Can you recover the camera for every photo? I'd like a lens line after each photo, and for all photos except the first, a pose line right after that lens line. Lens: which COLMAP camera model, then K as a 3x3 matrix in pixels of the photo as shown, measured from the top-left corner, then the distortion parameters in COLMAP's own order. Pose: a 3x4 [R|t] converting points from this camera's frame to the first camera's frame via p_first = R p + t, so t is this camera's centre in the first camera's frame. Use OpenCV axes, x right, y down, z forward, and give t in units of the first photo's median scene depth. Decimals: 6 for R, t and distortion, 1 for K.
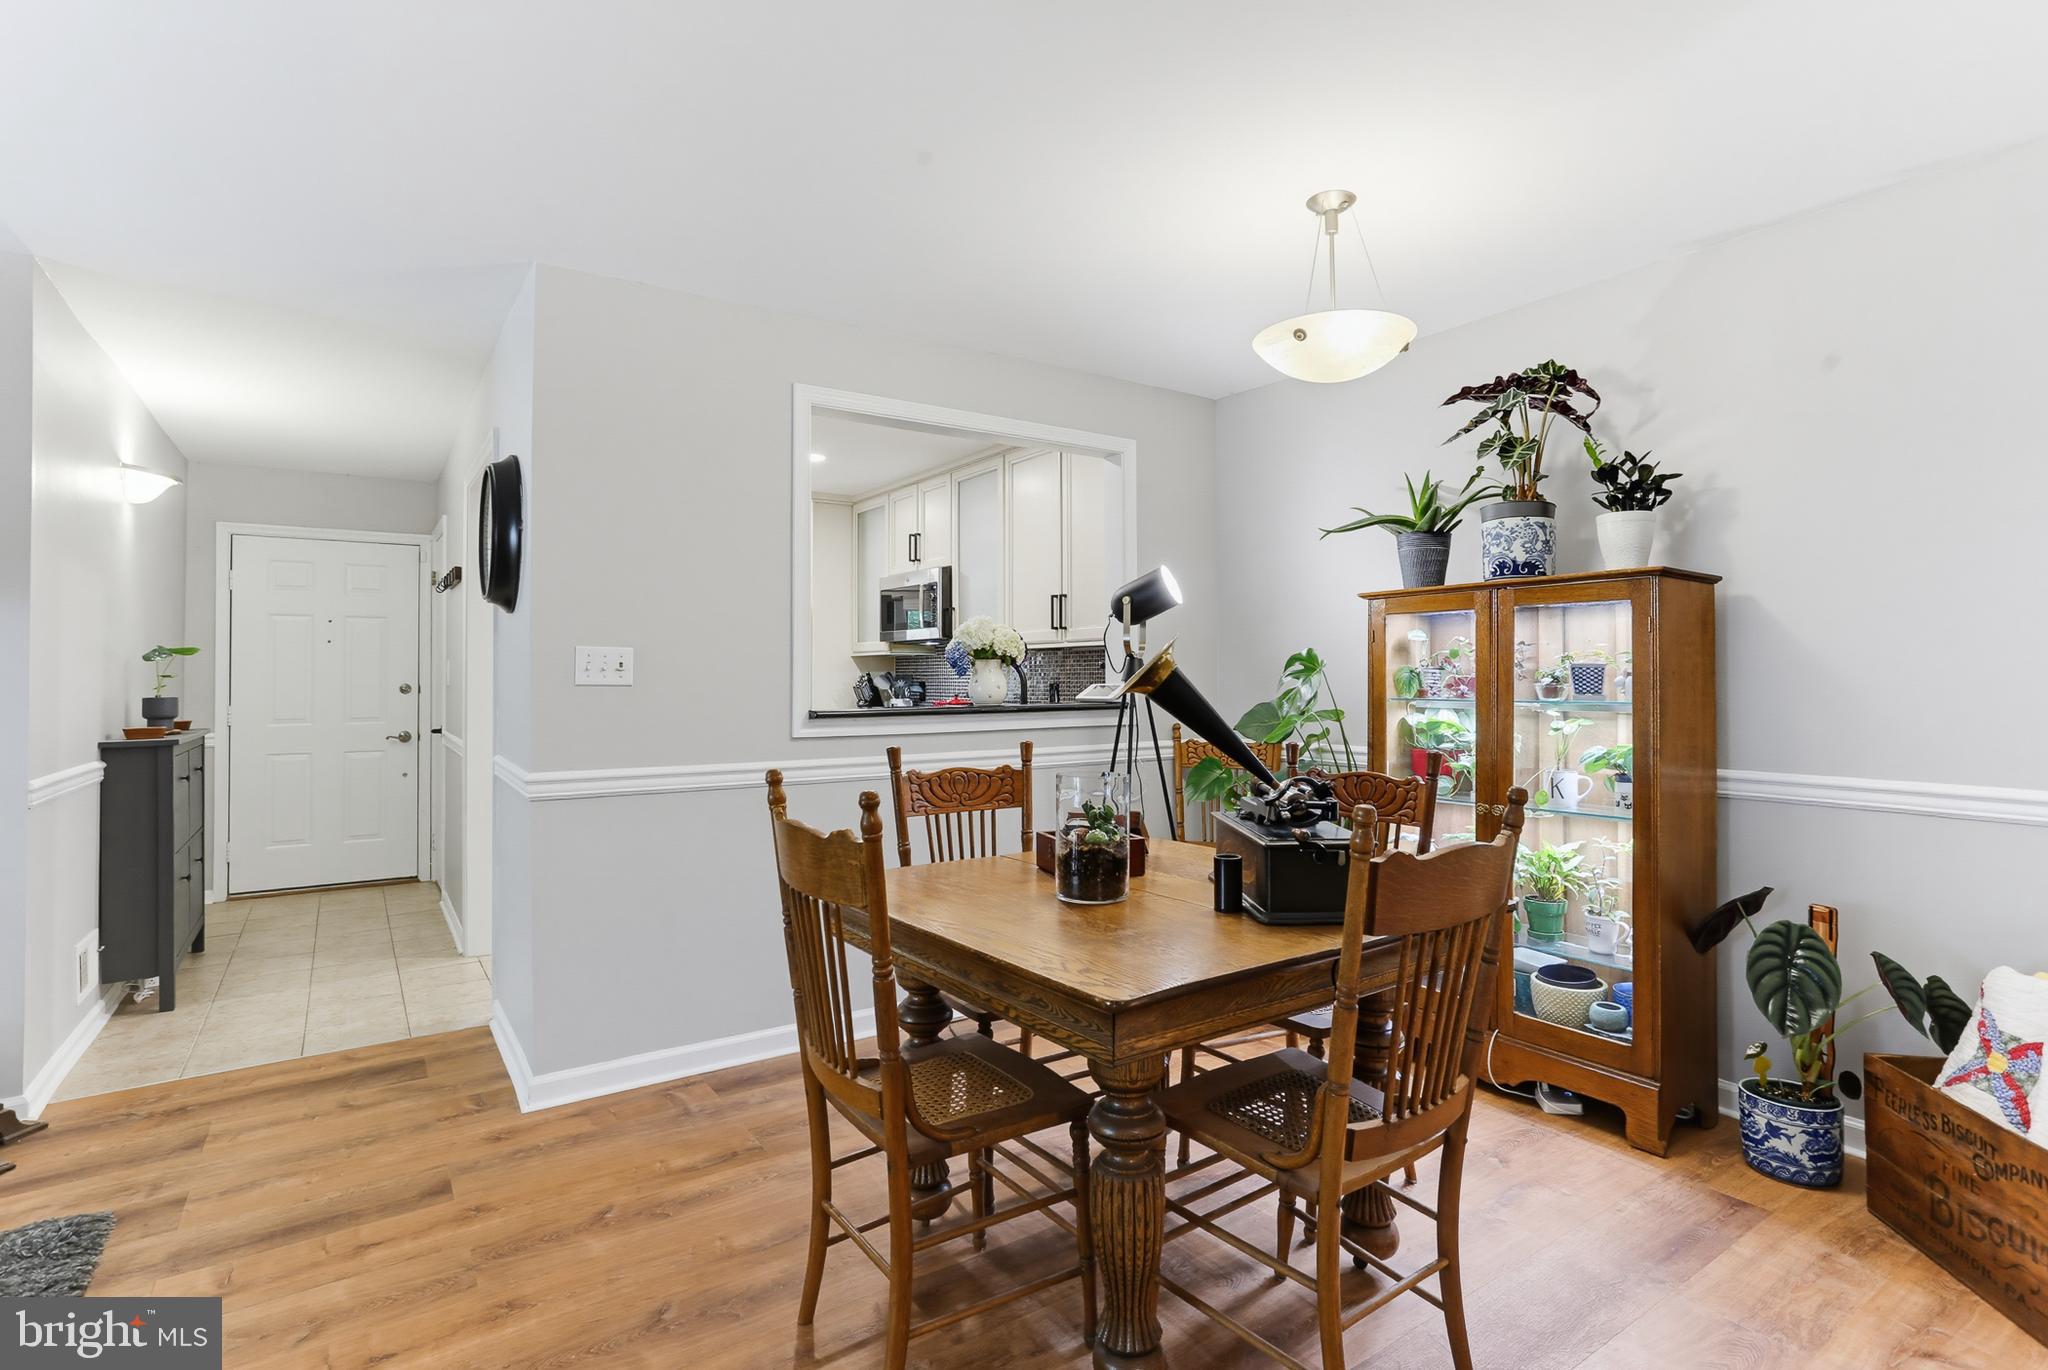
lens RADIAL K [[1000.0, 0, 1018.4], [0, 1000.0, 665.5], [0, 0, 1]] dist [-0.046337, 0.031917]
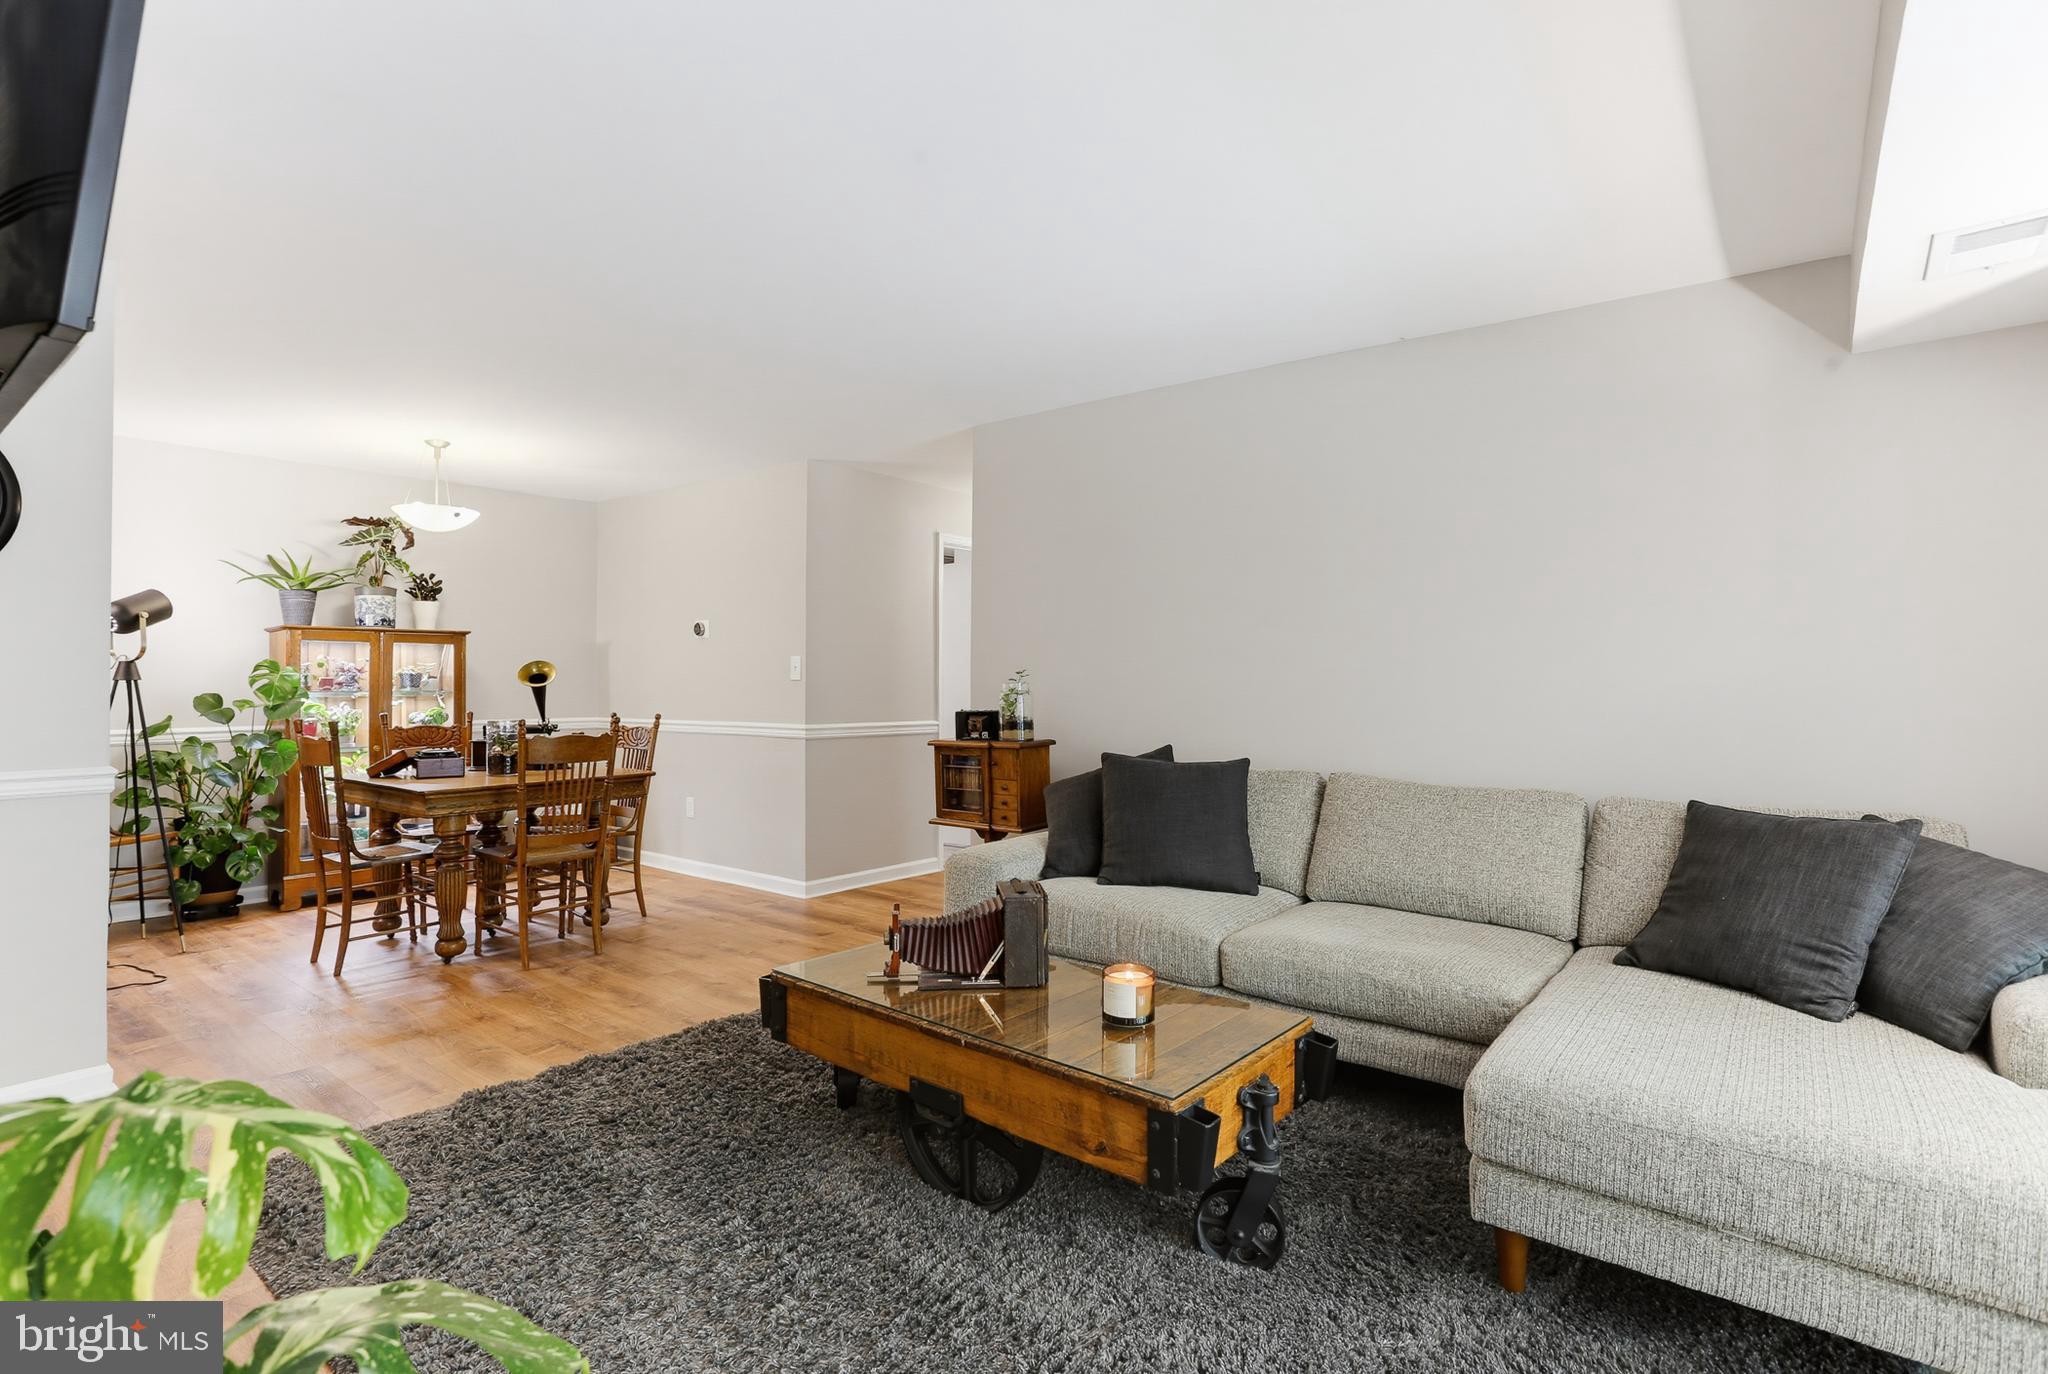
lens RADIAL K [[1005.0, 0, 1004.9], [0, 1005.0, 662.2], [0, 0, 1]] dist [-0.071906, 0.049297]
pose [[-0.293373, 0.026734, 0.955624, -1.421538], [-0.014007, 0.999381, -0.032258, 0.019631], [-0.955895, -0.022849, -0.292817, 0.345824]]
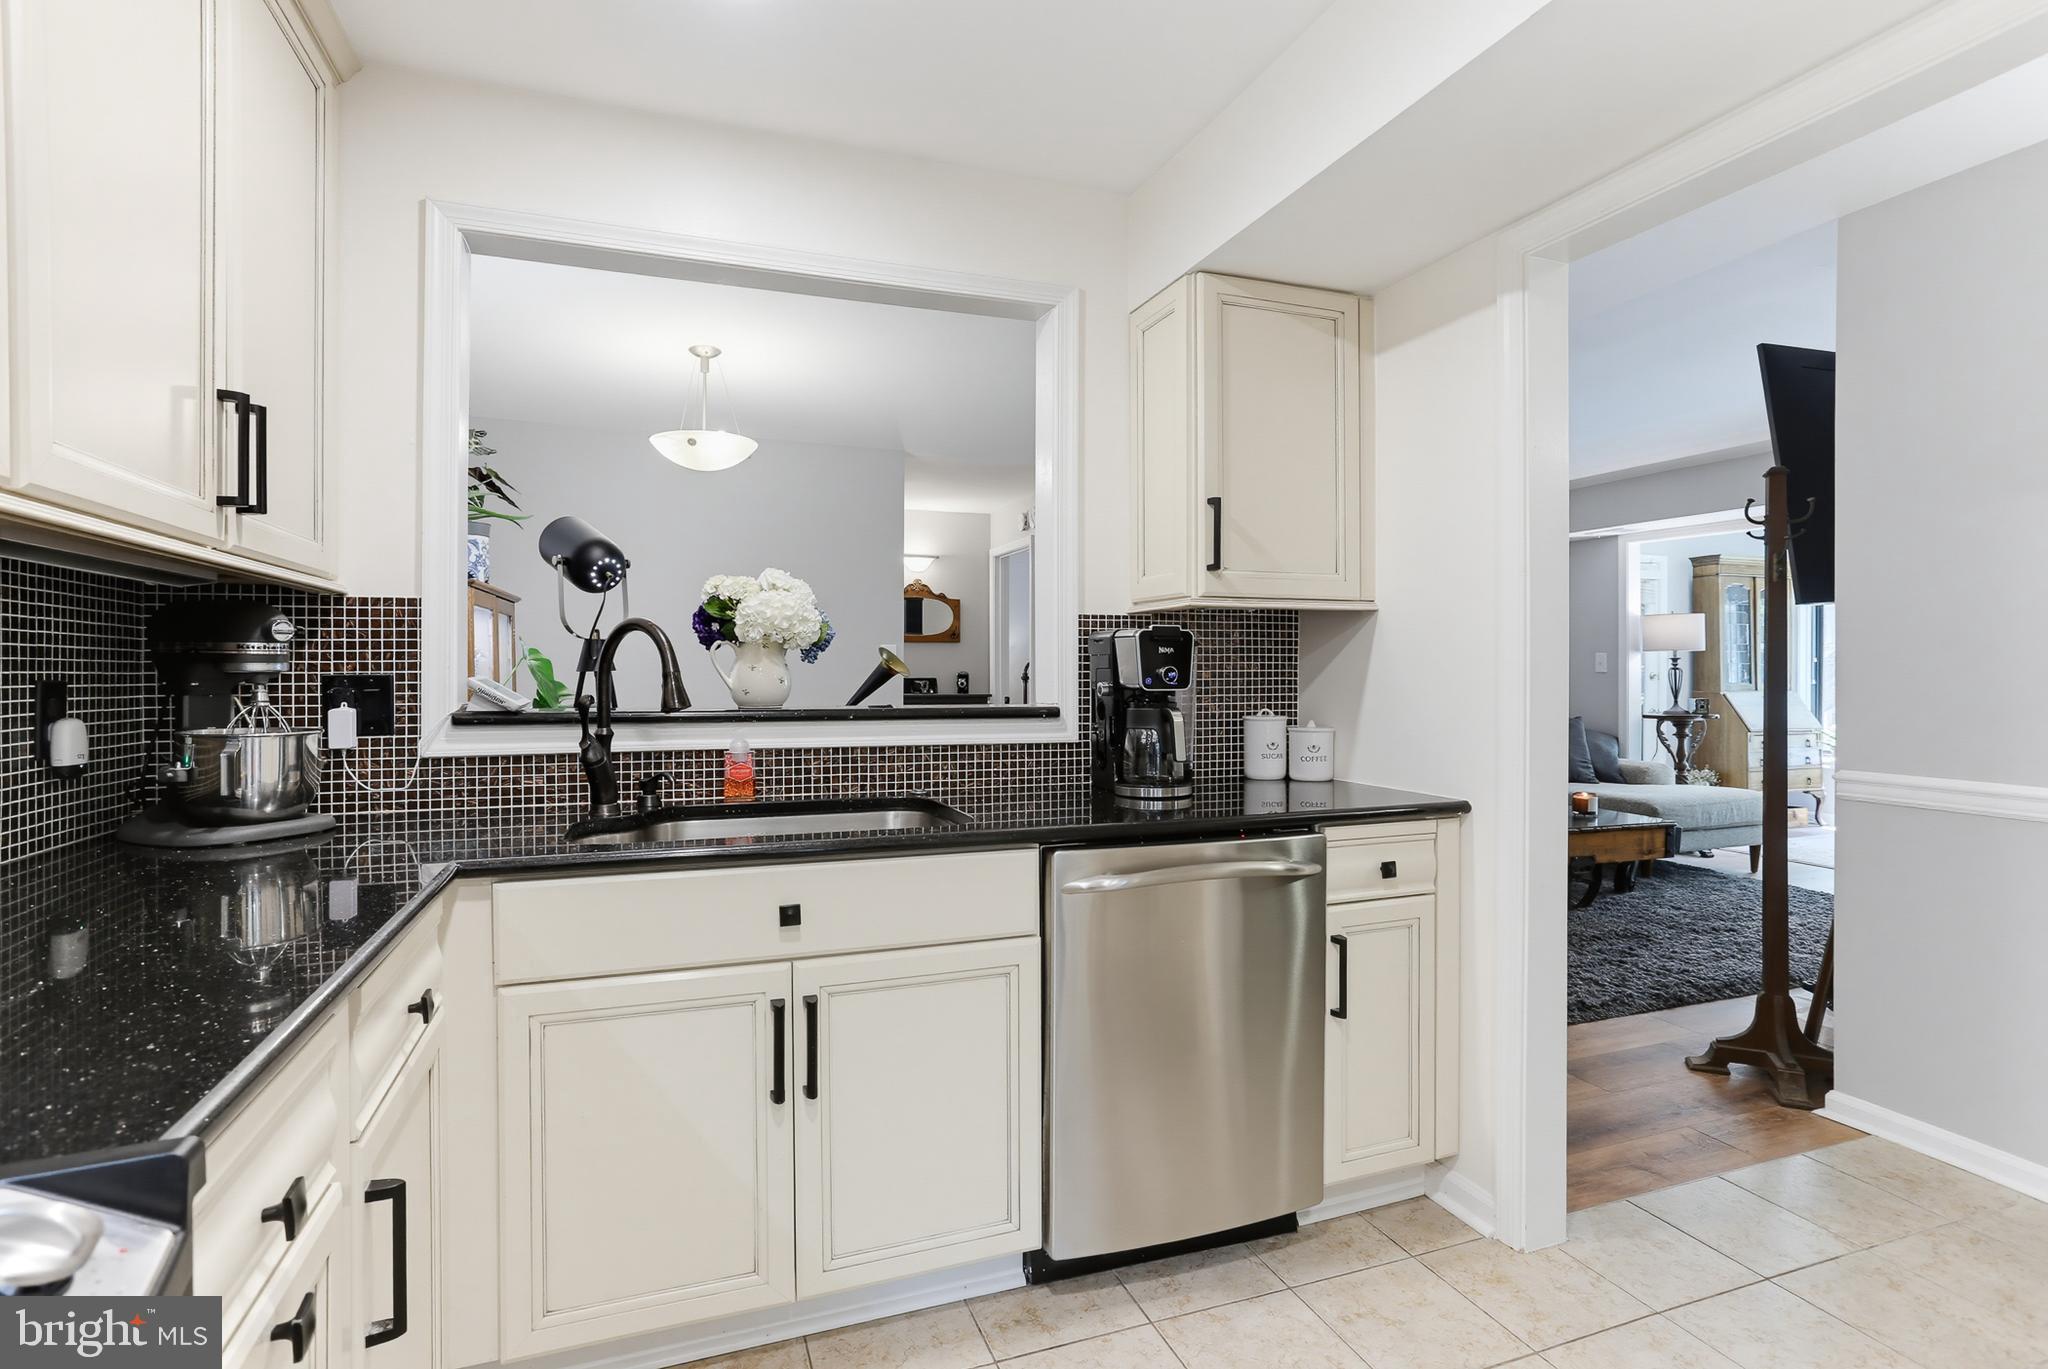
lens RADIAL K [[984.7, 0, 1015.6], [0, 984.7, 673.2], [0, 0, 1]] dist [-0.052897, 0.029714]
pose [[-0.968406, 0.004334, 0.249341, -0.375346], [0.001896, 0.999948, -0.010020, 0.025818], [-0.249371, -0.009231, -0.968364, 1.699095]]
